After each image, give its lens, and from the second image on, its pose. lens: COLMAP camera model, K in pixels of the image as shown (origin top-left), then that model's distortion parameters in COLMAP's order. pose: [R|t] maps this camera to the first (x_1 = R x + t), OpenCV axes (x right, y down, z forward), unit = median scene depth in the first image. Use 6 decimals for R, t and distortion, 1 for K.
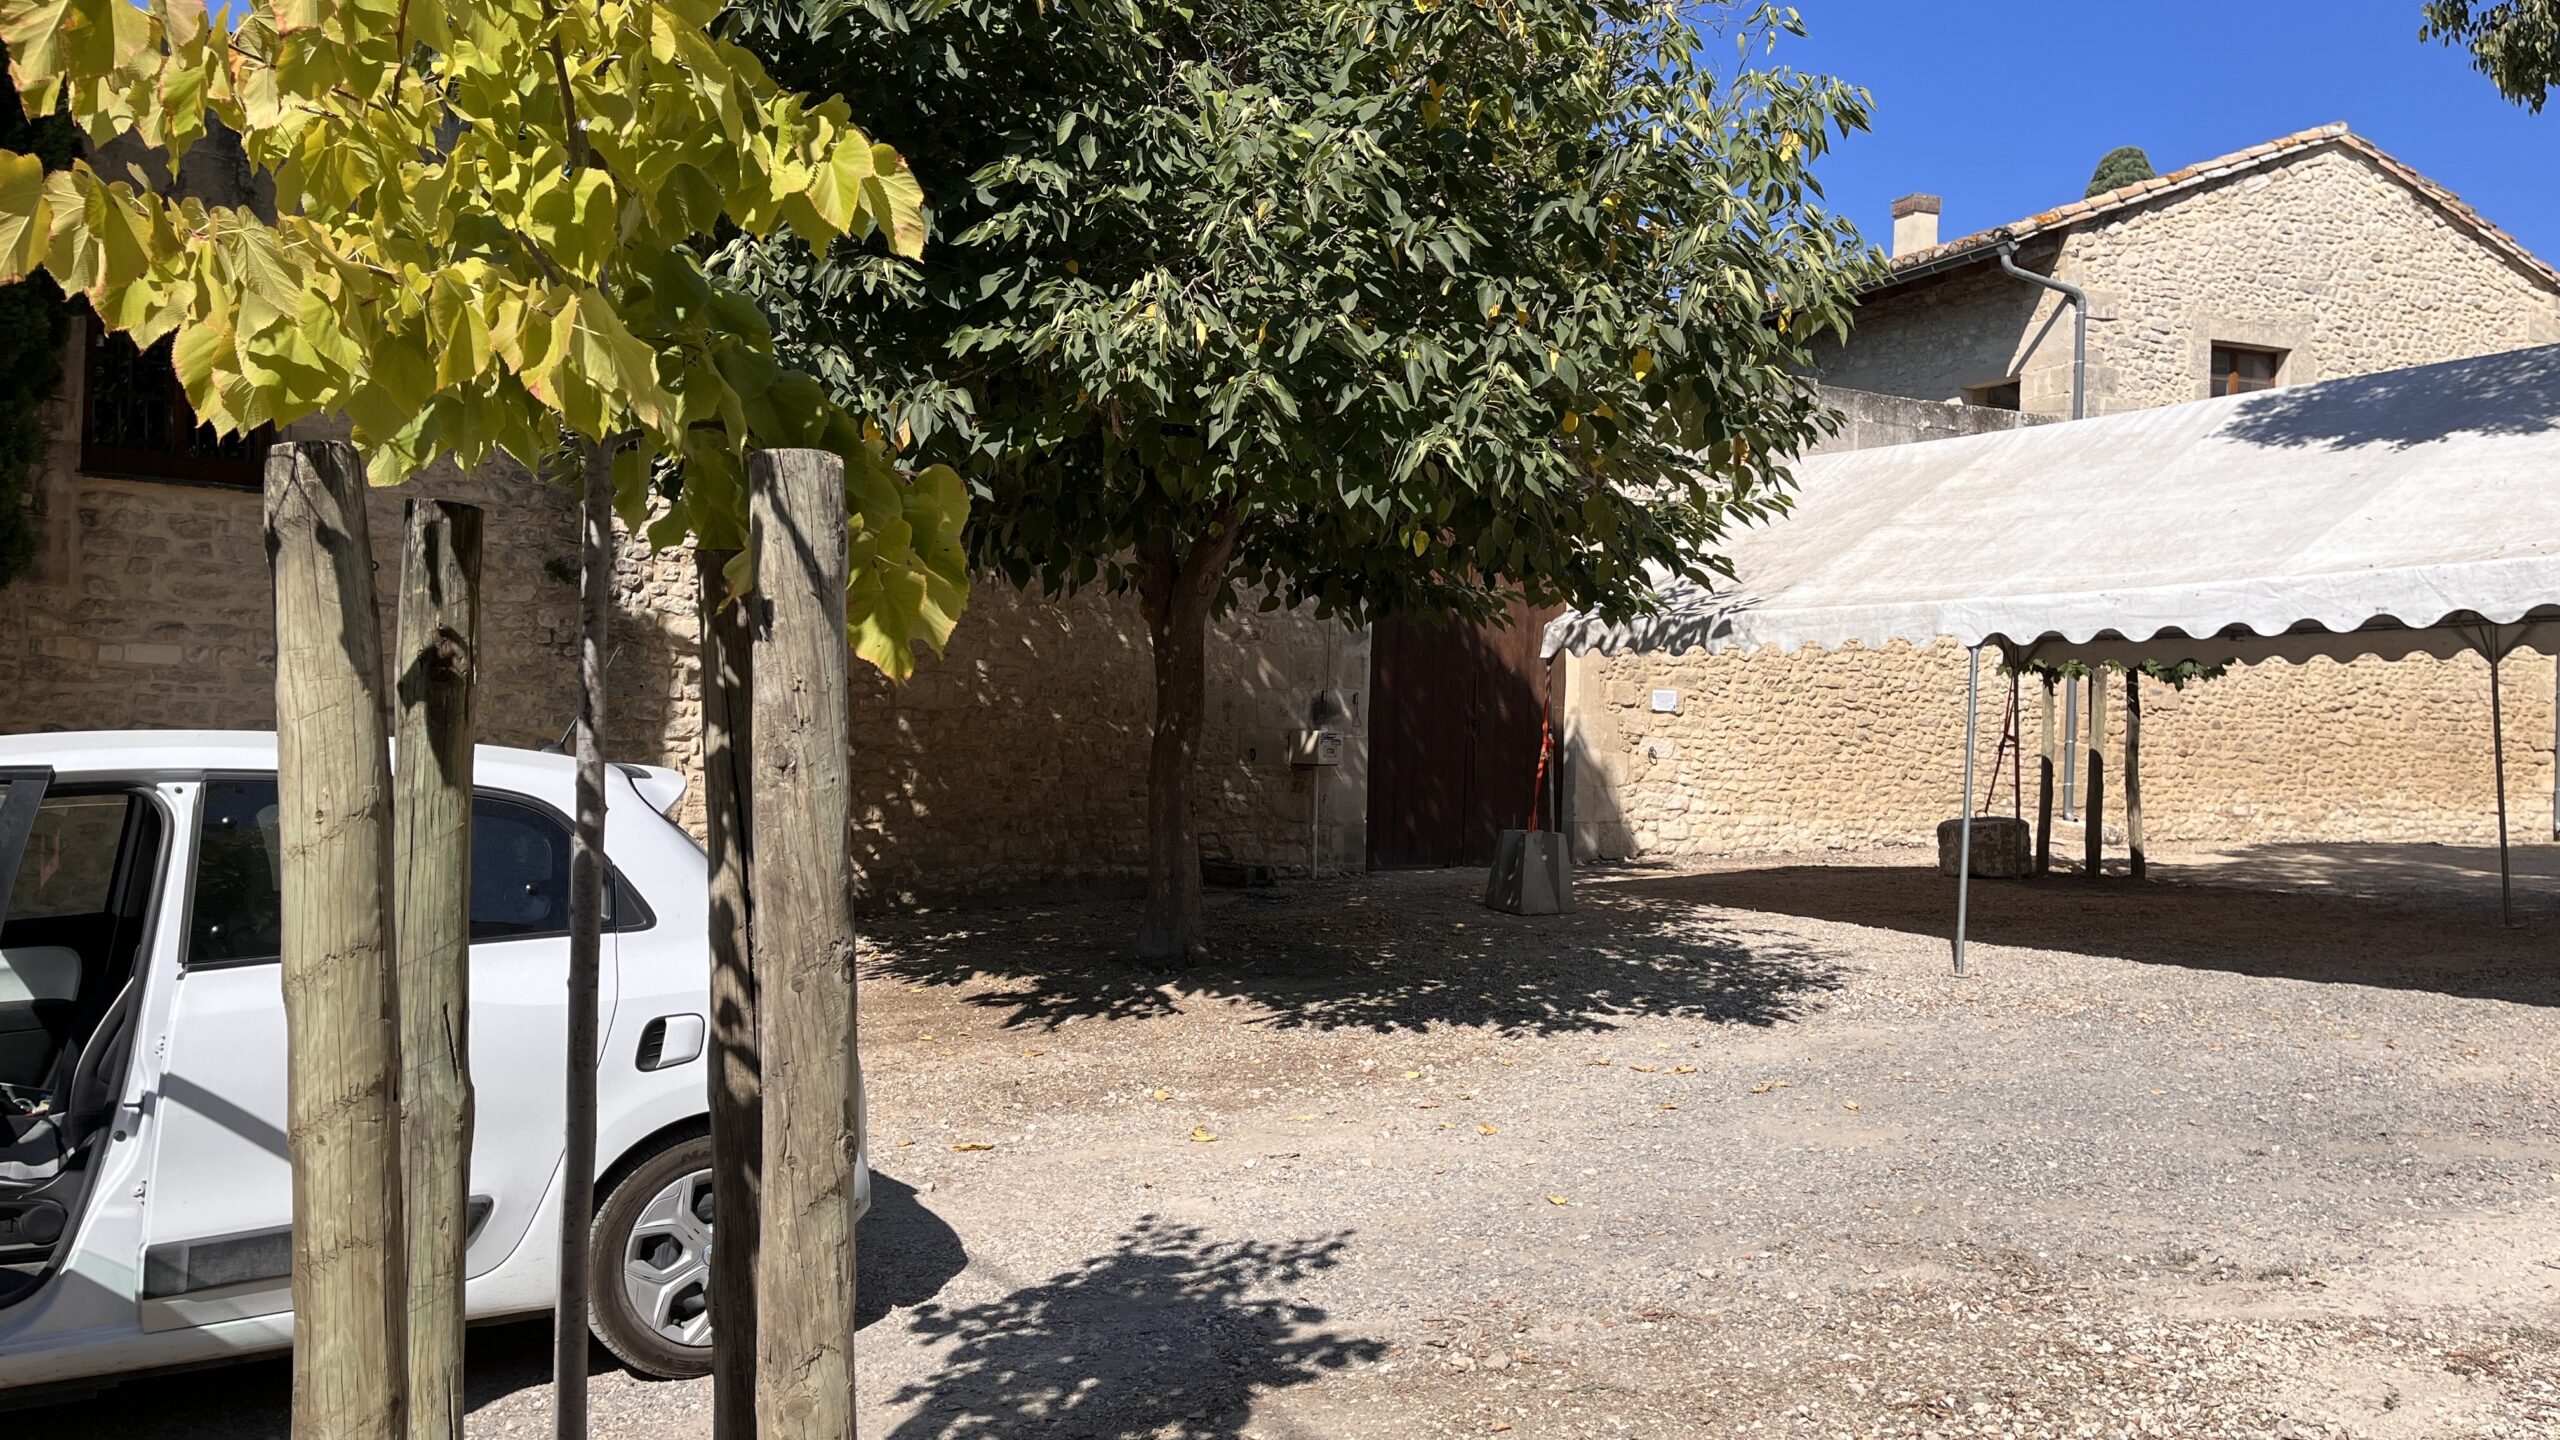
lens RADIAL K [[1959.5, 0, 1280.4], [0, 1959.5, 723.6], [0, 0, 1]] dist [-0.003612, -0.001219]
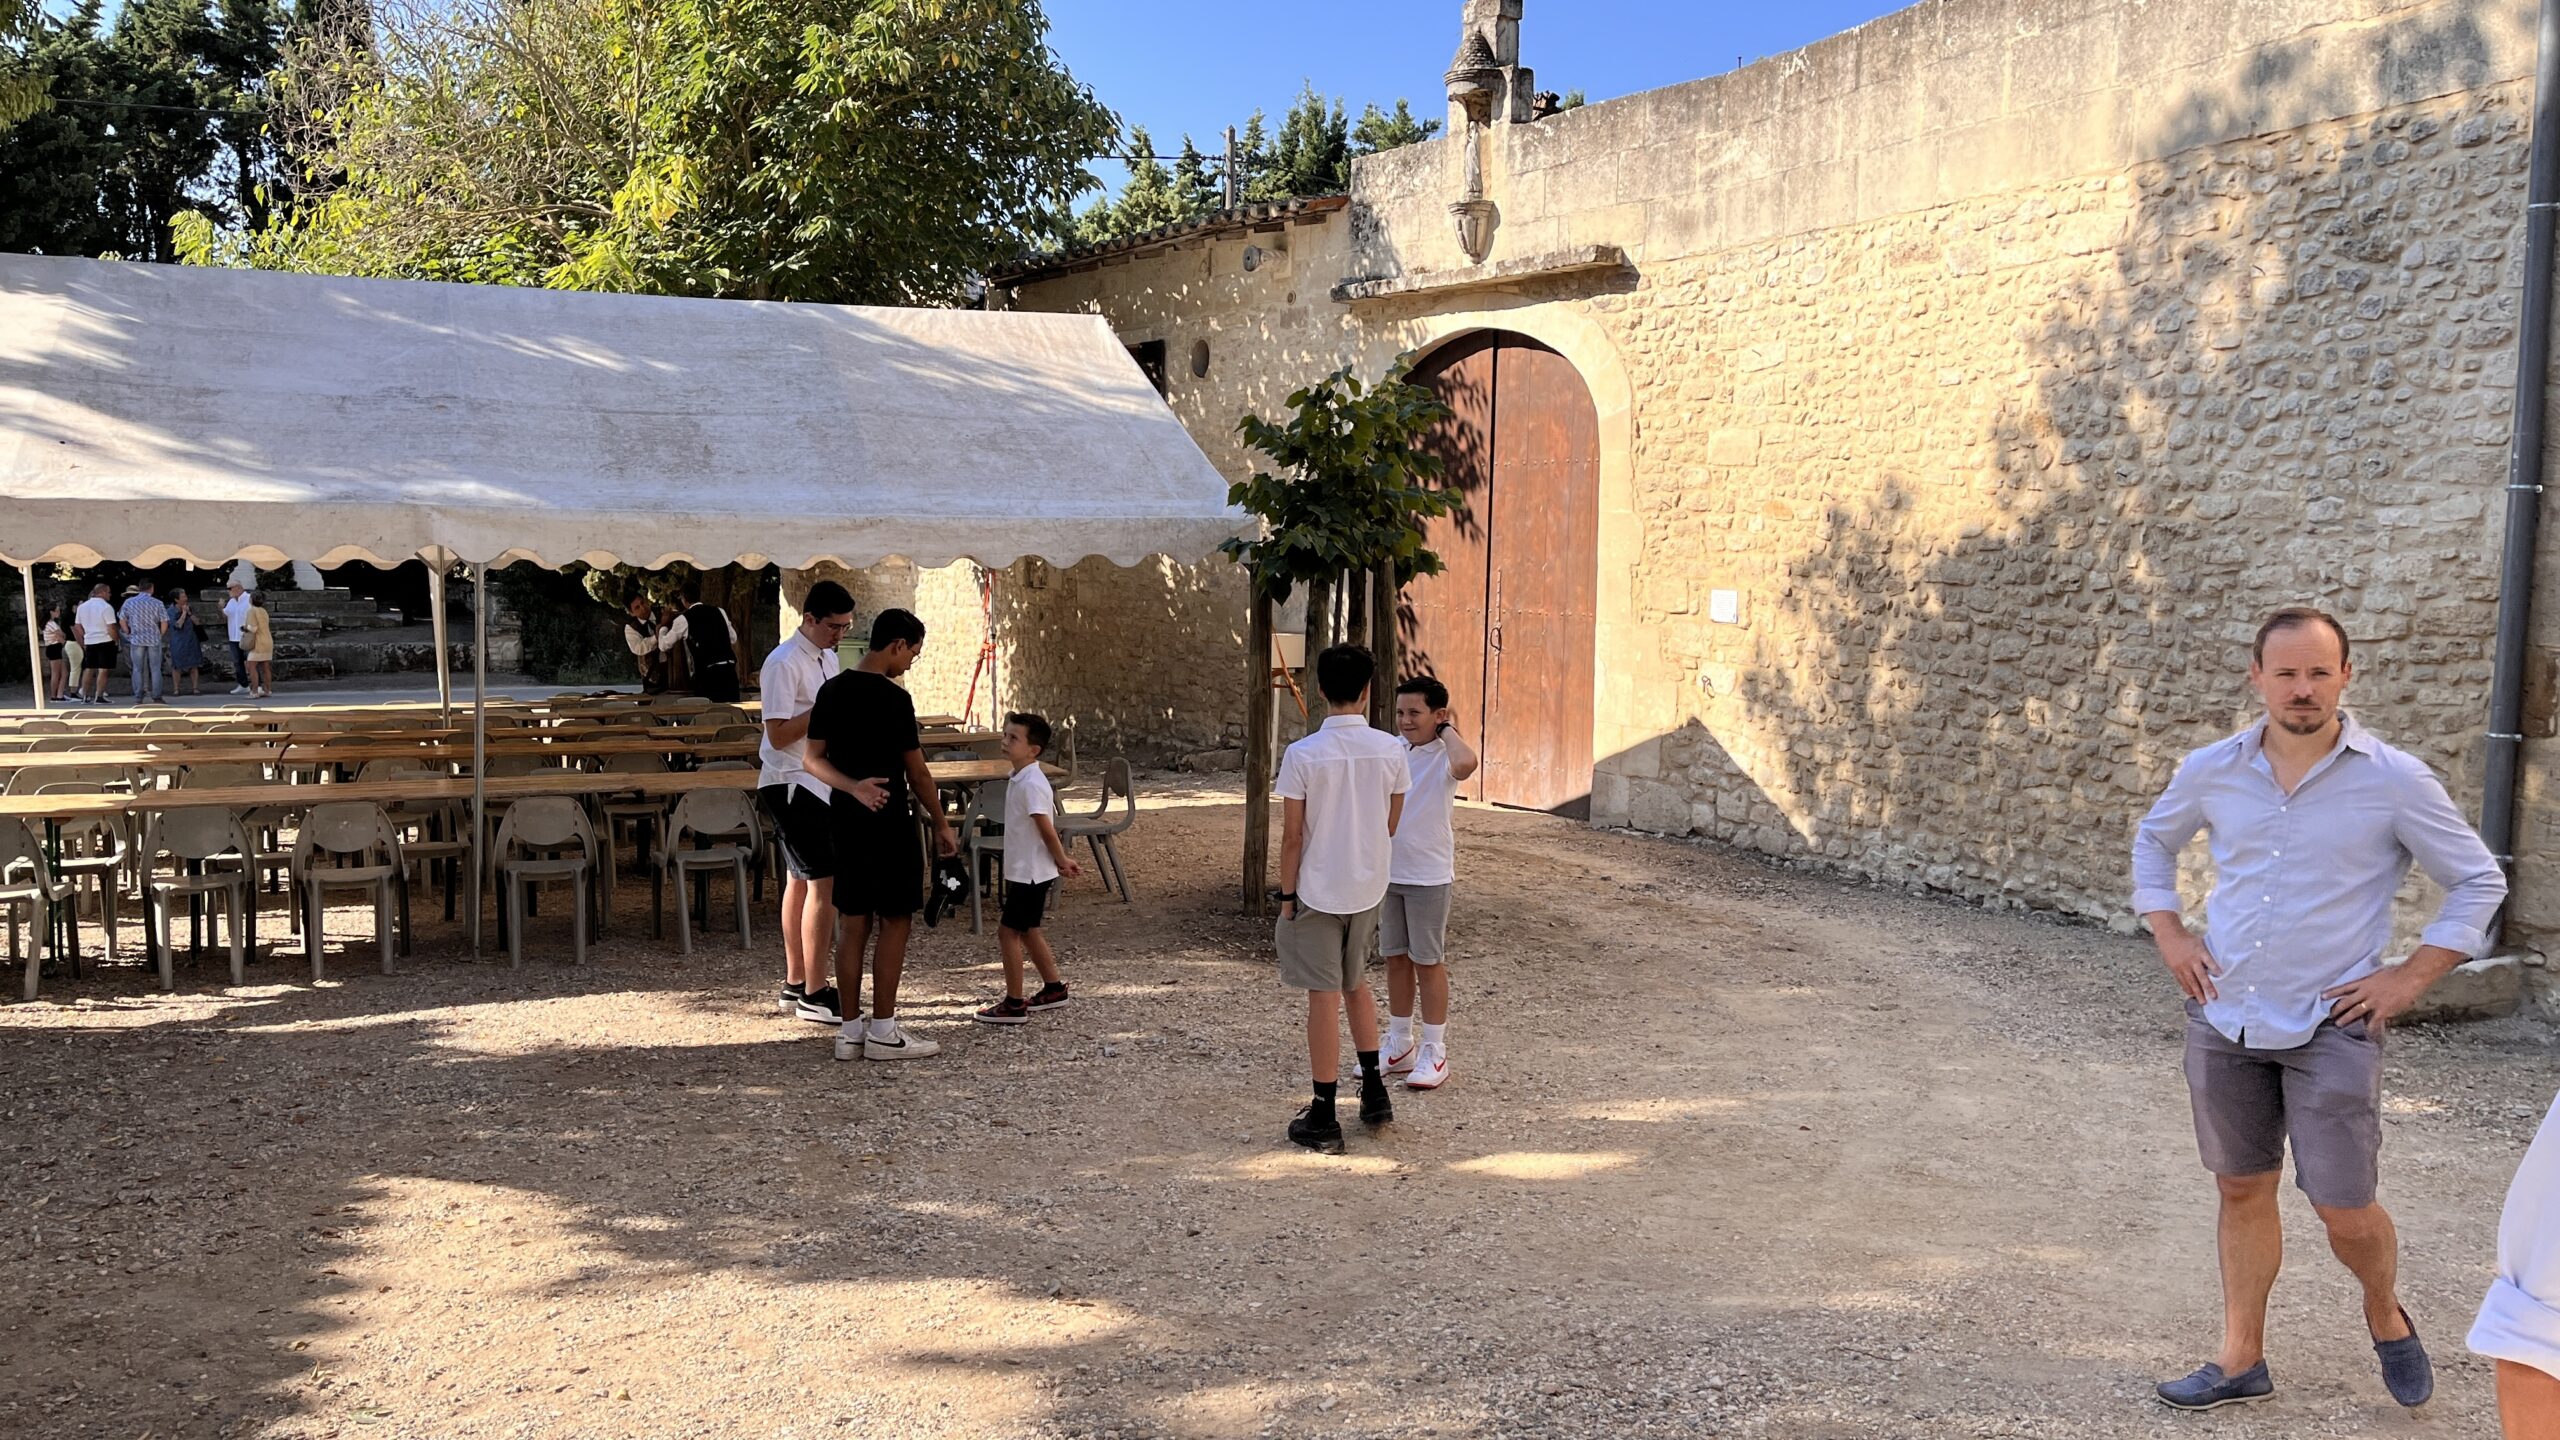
lens RADIAL K [[1959.5, 0, 1277.8], [0, 1959.5, 720.6], [0, 0, 1]] dist [-0.003612, -0.001219]
pose [[-0.075377, 0.068261, -0.994816, 0.802702], [-0.010347, 0.997547, 0.069232, -0.016061], [0.997101, 0.015512, -0.074486, 0.845361]]
